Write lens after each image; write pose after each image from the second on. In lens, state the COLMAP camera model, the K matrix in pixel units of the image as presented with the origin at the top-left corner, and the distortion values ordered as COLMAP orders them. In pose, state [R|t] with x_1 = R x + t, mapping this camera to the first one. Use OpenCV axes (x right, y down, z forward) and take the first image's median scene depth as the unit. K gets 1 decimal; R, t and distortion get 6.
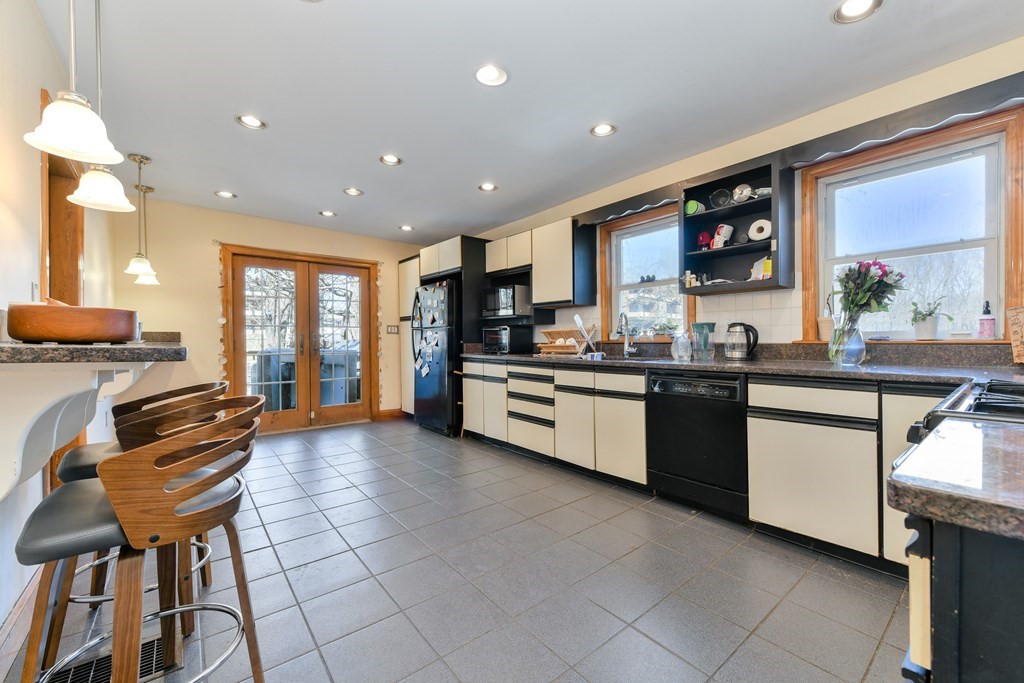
lens RADIAL K [[407.1, 0, 515.1], [0, 407.1, 345.3], [0, 0, 1]] dist [-0.002960, 0.000045]
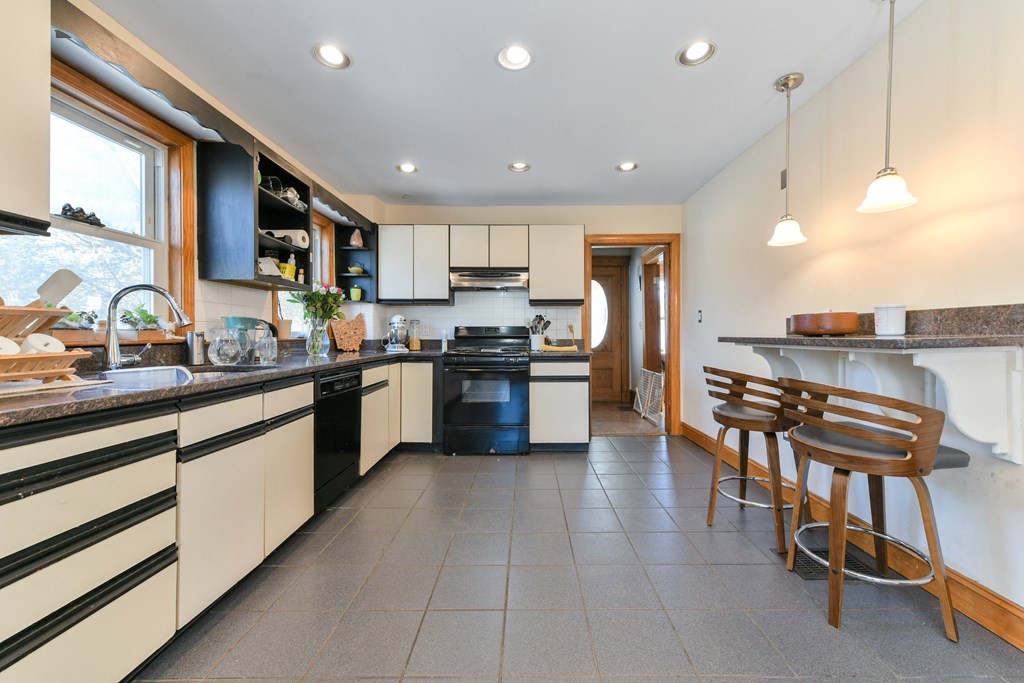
lens RADIAL K [[407.1, 0, 512.2], [0, 407.1, 333.1], [0, 0, 1]] dist [-0.002960, 0.000045]
pose [[-0.779217, 0.003053, 0.626747, -0.399235], [0.001506, 0.999994, -0.003000, -0.013030], [-0.626752, -0.001394, -0.779217, 1.118251]]
